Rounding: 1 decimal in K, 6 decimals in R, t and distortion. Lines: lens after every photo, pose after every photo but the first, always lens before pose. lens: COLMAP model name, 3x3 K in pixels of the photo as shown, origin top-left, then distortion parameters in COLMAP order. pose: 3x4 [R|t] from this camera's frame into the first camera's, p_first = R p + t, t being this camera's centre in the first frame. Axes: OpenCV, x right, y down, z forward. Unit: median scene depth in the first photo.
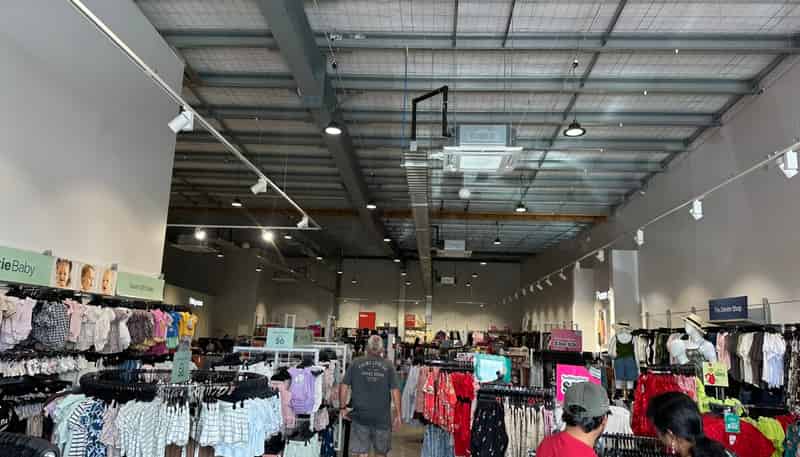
lens RADIAL K [[566.7, 0, 400.0], [0, 566.7, 228.5], [0, 0, 1]] dist [0.002235, 0.000508]
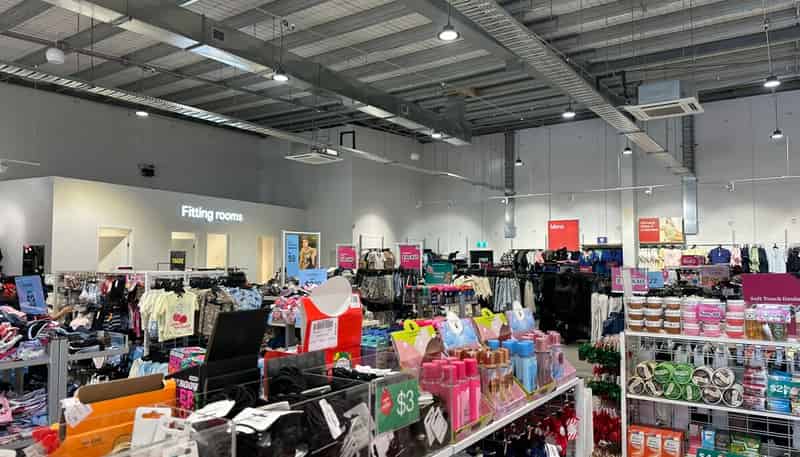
lens RADIAL K [[566.7, 0, 400.0], [0, 566.7, 228.5], [0, 0, 1]] dist [0.002235, 0.000508]
pose [[0.915723, -0.054019, -0.398161, 0.016570], [0.103510, 0.989192, 0.103854, 0.085052], [0.388248, -0.136315, 0.911417, 0.452410]]
